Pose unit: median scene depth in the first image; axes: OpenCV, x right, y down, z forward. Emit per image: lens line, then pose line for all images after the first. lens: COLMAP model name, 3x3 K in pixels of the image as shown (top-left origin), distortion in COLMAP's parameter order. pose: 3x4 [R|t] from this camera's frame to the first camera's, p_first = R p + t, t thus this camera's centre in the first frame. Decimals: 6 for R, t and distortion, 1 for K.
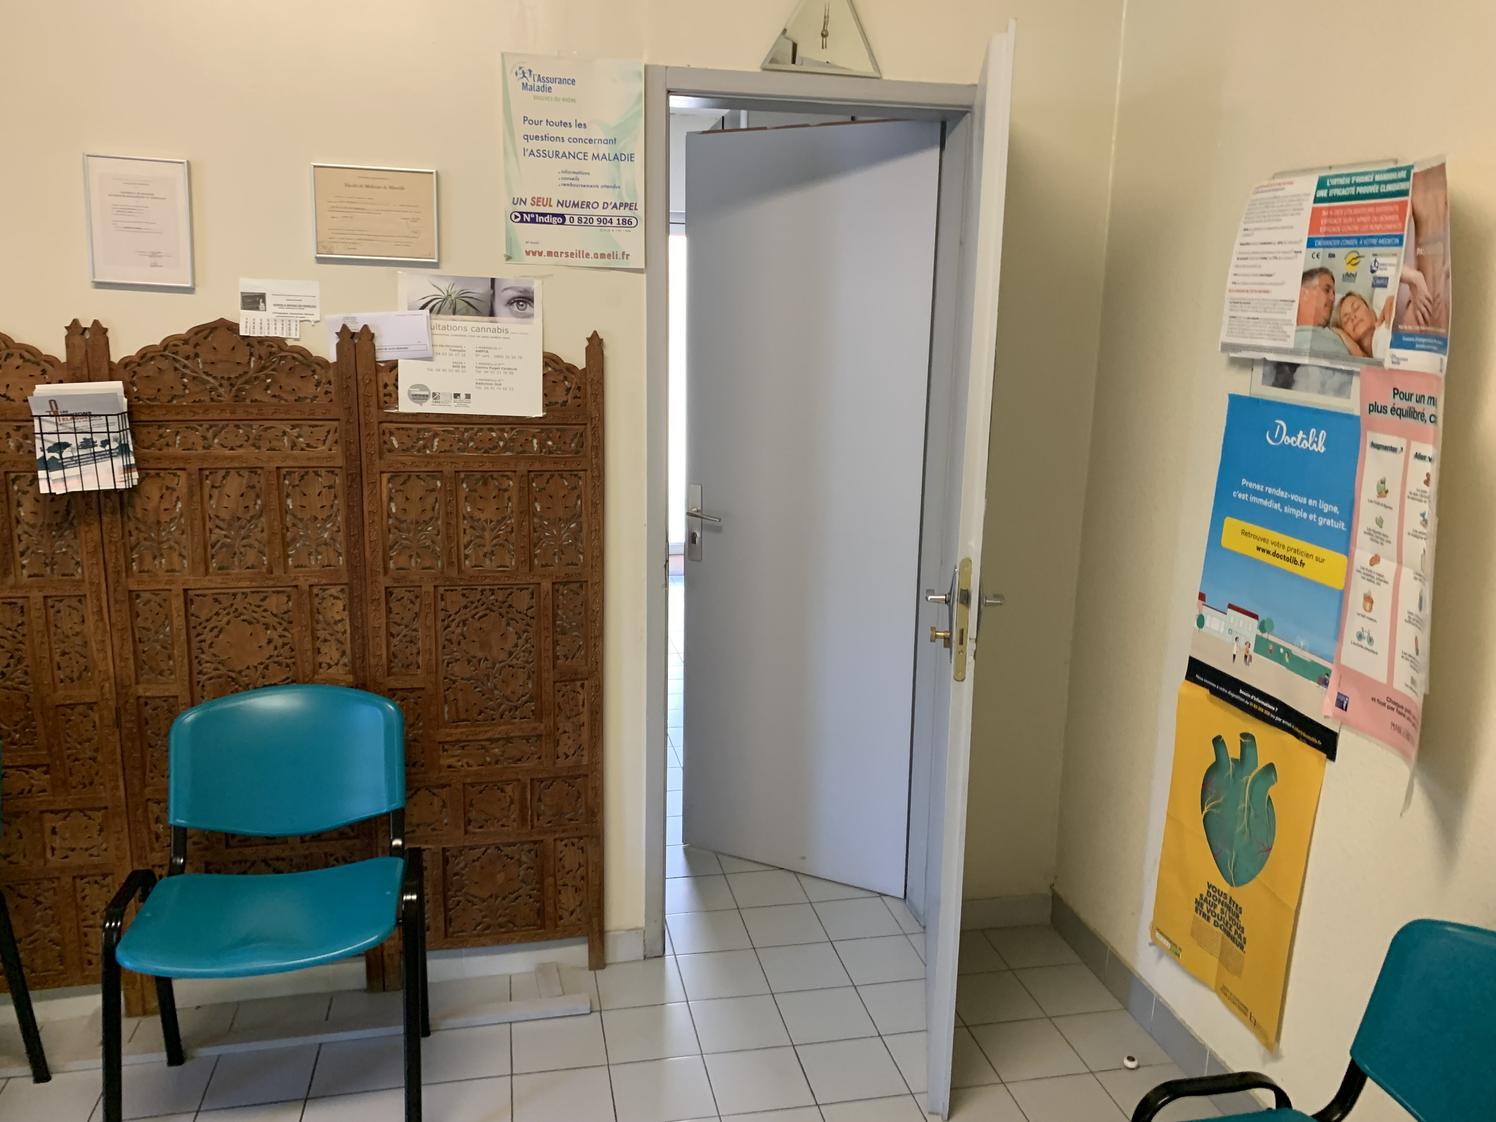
lens RADIAL K [[1156.8, 0, 709.0], [0, 1156.8, 552.8], [0, 0, 1]] dist [0.069892, -0.115400]
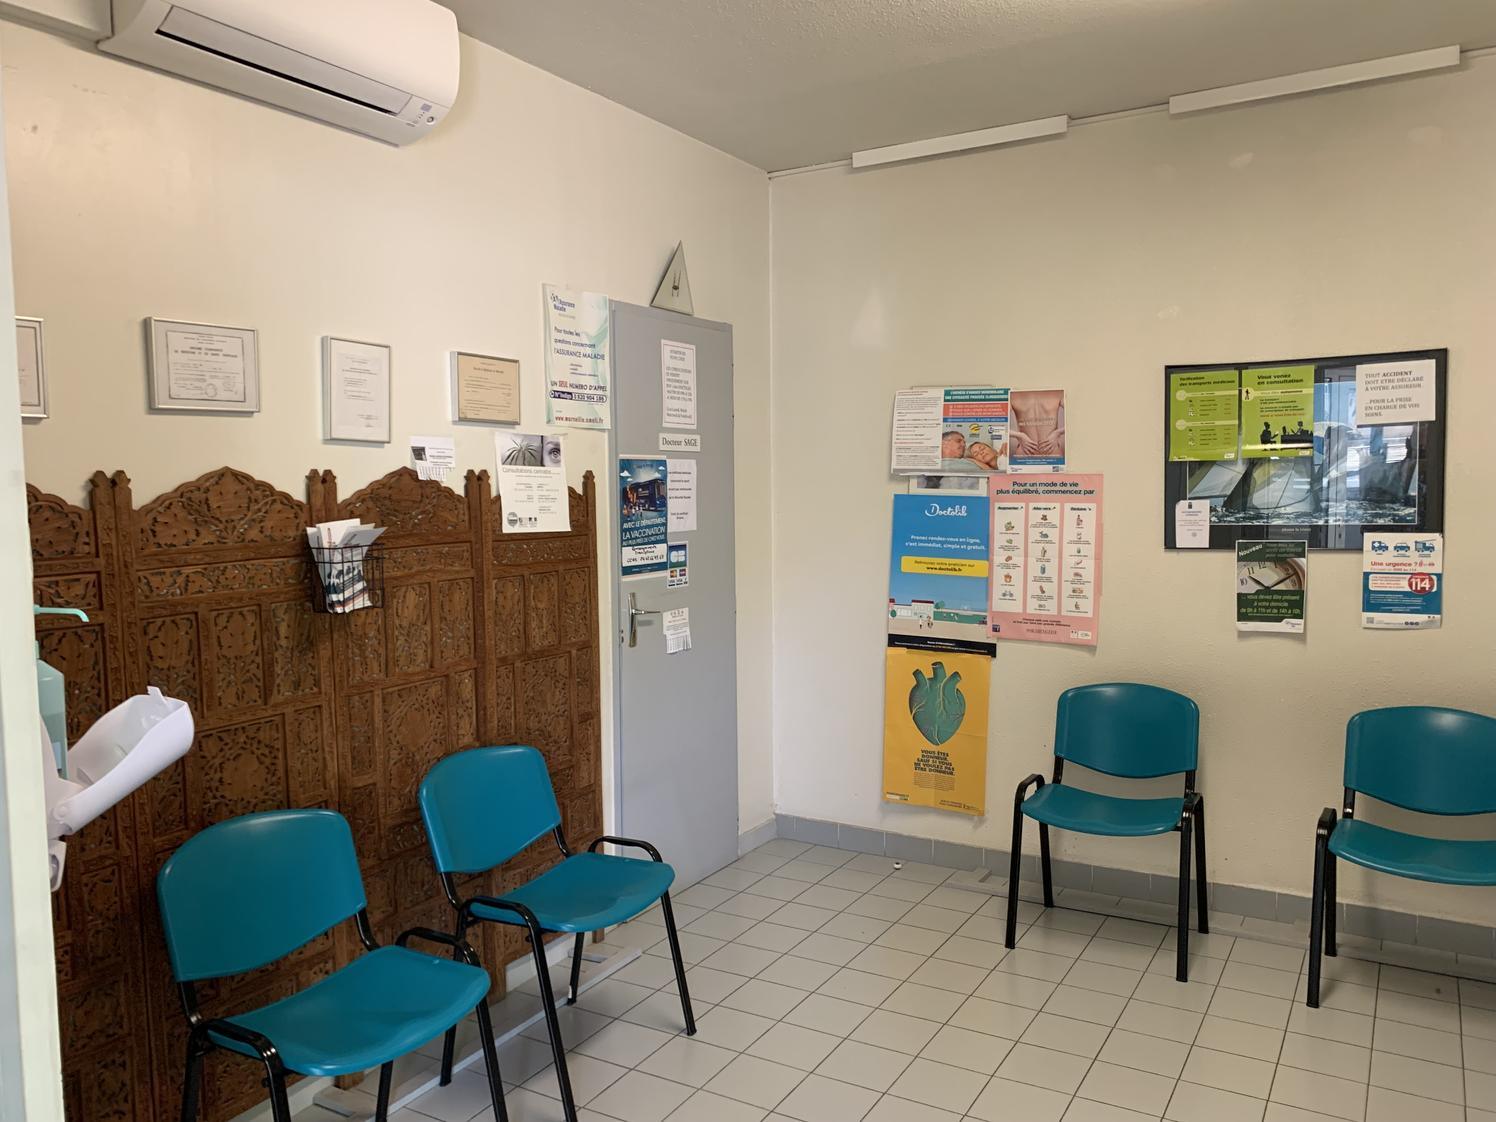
lens RADIAL K [[1150.6, 0, 748.0], [0, 1150.6, 561.0], [0, 0, 1]] dist [0.013960, -0.002324]
pose [[0.665577, -0.079784, 0.742052, -1.086738], [0.174242, 0.983404, -0.050551, 0.027202], [-0.725704, 0.162943, 0.668433, -0.087372]]
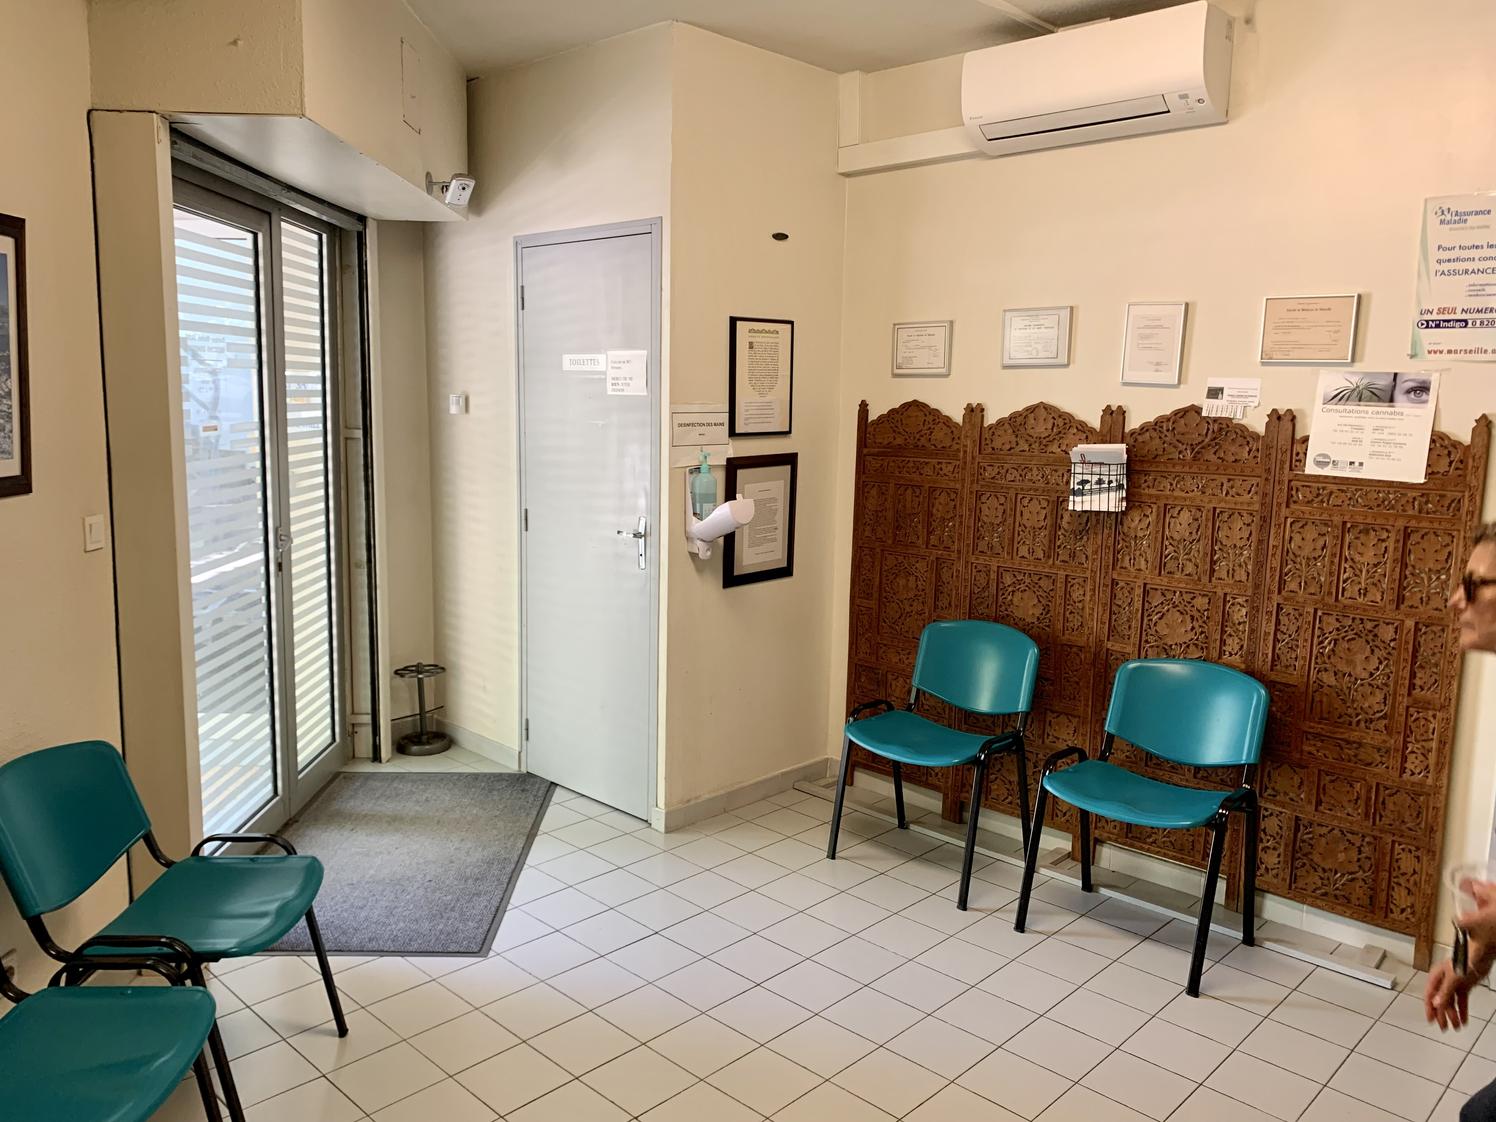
lens RADIAL K [[1150.6, 0, 748.0], [0, 1150.6, 561.0], [0, 0, 1]] dist [0.013960, -0.002324]
pose [[0.564791, 0.112522, -0.817527, 0.476055], [-0.171460, 0.985042, 0.017124, 0.065894], [0.807225, 0.130501, 0.575636, -0.269870]]
